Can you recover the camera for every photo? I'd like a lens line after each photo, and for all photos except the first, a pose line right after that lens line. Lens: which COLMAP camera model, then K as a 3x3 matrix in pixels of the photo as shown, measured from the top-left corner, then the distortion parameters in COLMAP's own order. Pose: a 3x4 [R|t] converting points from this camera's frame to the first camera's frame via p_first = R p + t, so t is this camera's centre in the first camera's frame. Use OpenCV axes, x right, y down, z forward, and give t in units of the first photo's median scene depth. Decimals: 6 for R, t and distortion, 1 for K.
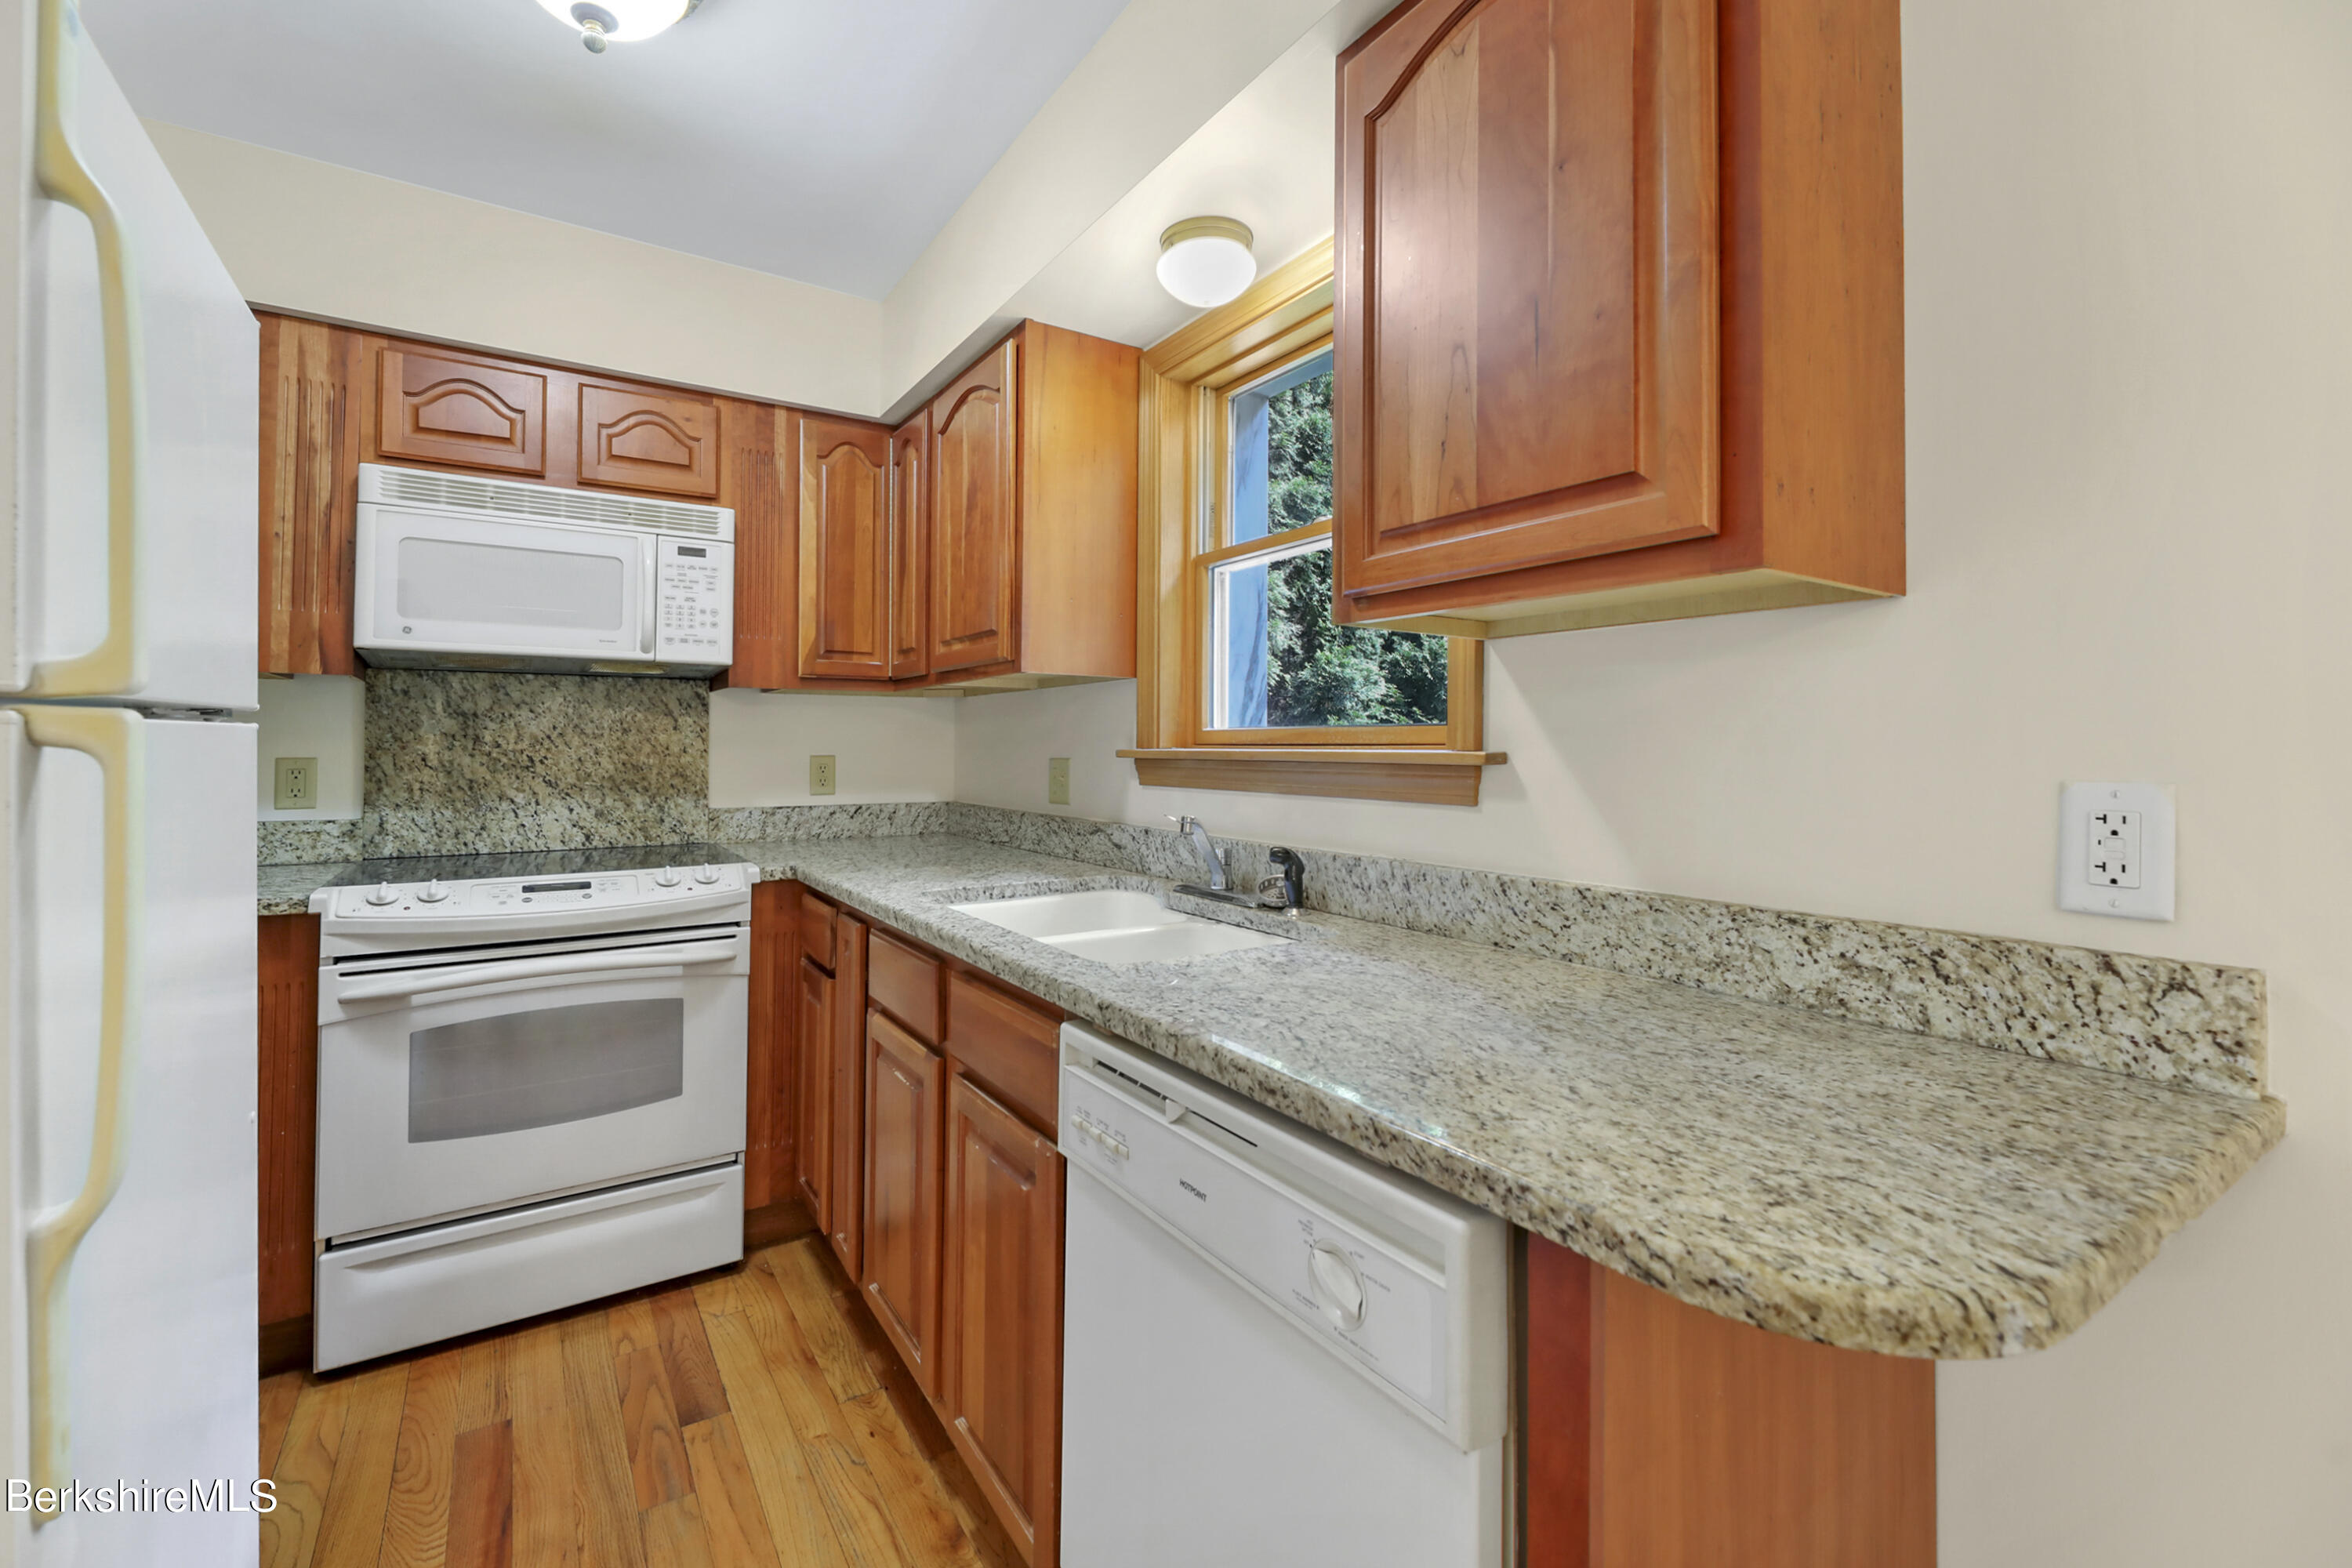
lens RADIAL K [[974.5, 0, 1140.2], [0, 974.5, 721.2], [0, 0, 1]] dist [0.002348, -0.002843]
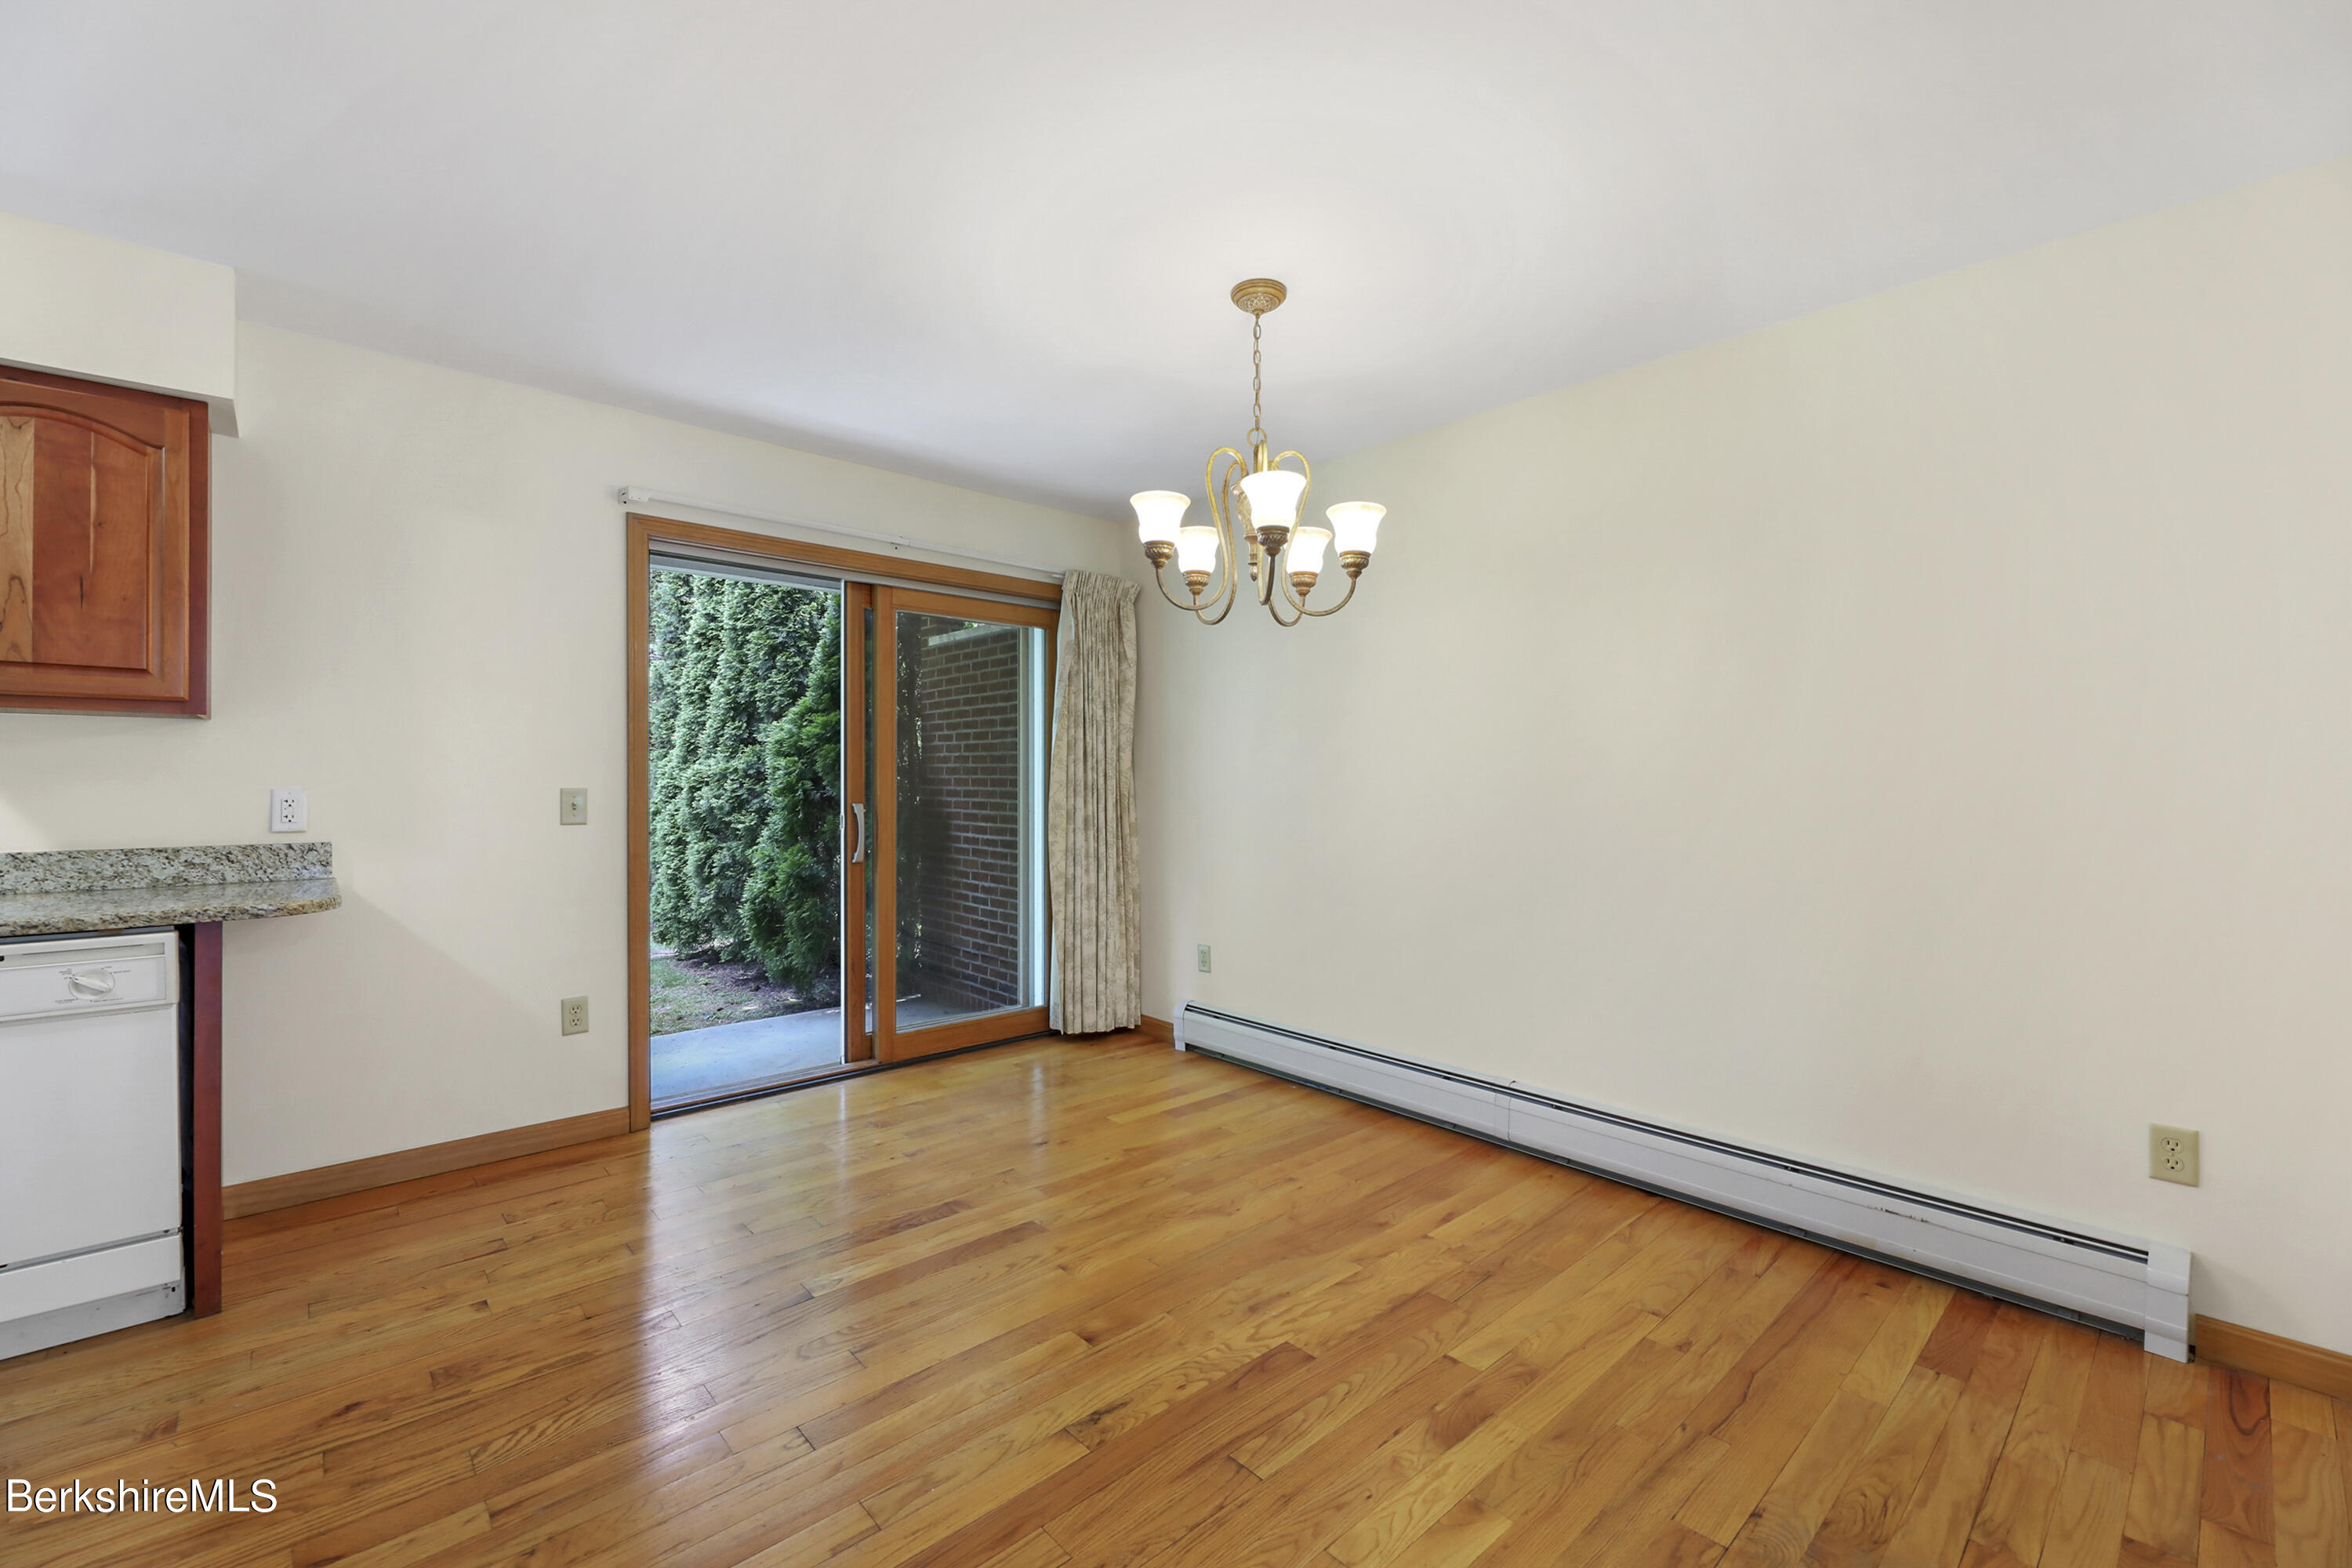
lens RADIAL K [[980.8, 0, 1176.0], [0, 980.8, 784.0], [0, 0, 1]] dist [0.000601, -0.000147]
pose [[-0.169426, -0.011269, 0.985478, -1.016285], [-0.032162, 0.999465, 0.005899, -0.025519], [-0.985018, -0.030696, -0.169698, -0.497346]]
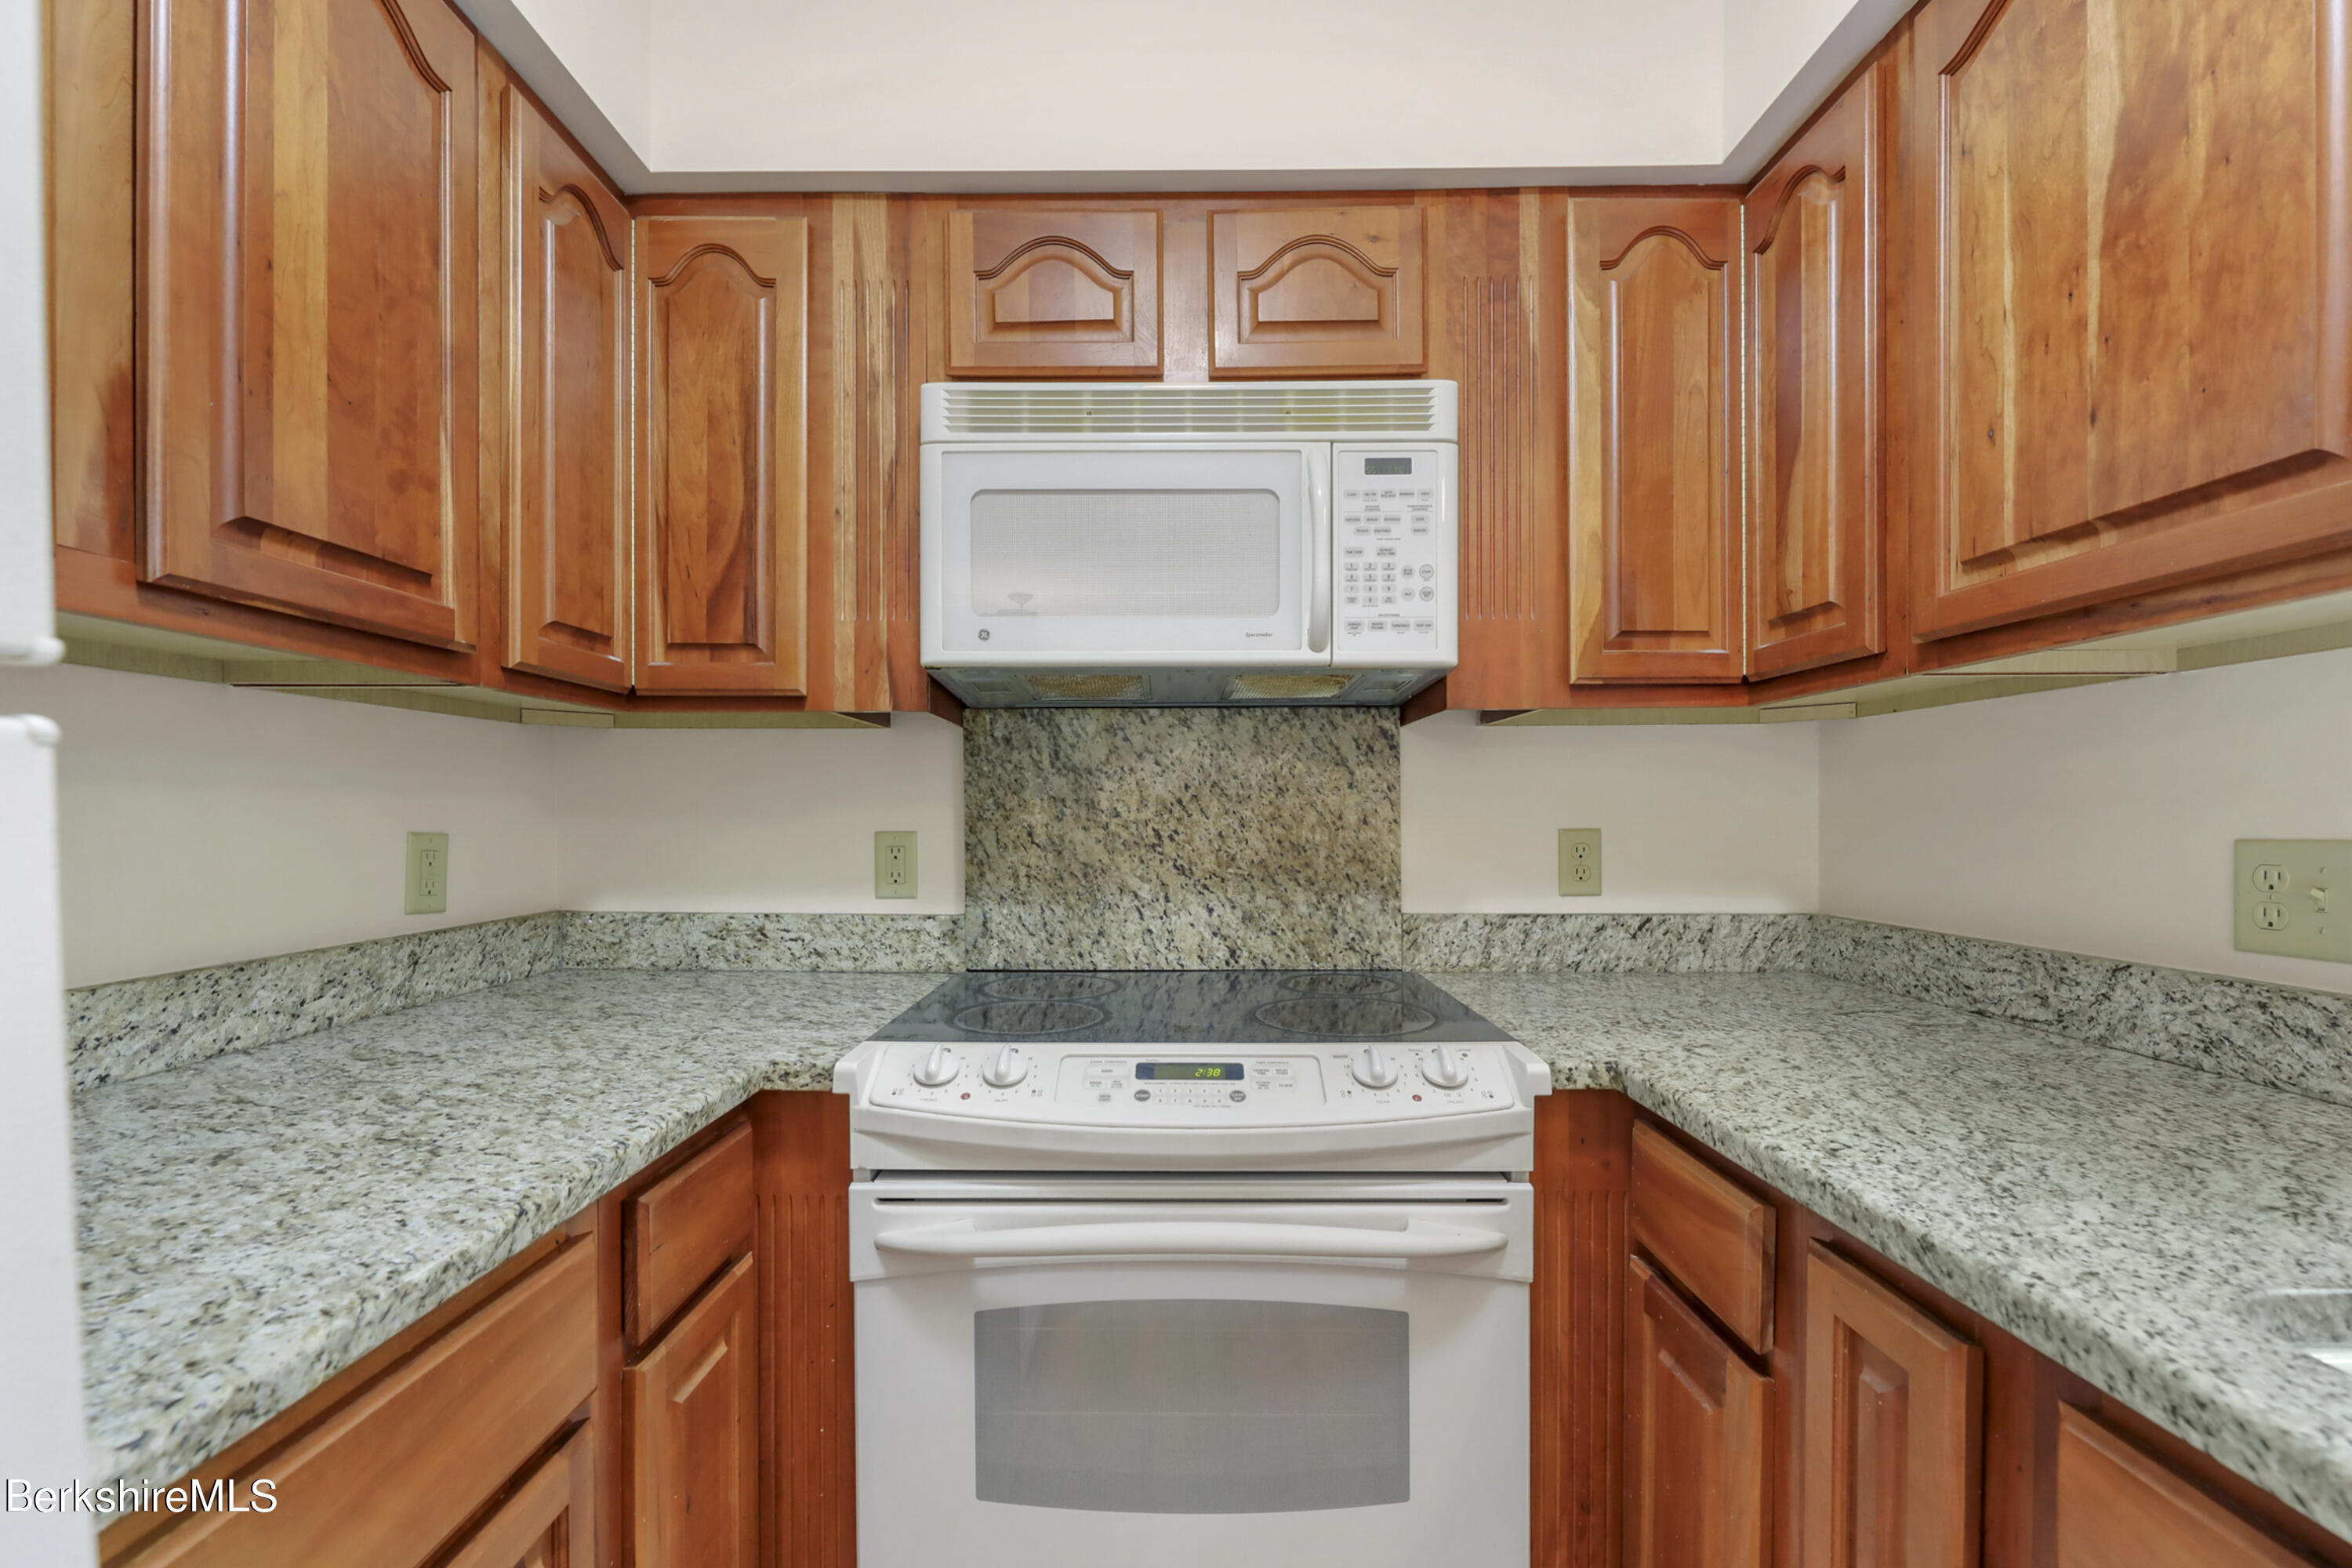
lens RADIAL K [[970.5, 0, 1169.4], [0, 970.5, 816.4], [0, 0, 1]] dist [0.000546, -0.000245]
pose [[0.840534, -0.003854, -0.541745, -0.289893], [0.018960, 0.999571, 0.022307, 0.013517], [0.541427, -0.029021, 0.840247, 0.502576]]
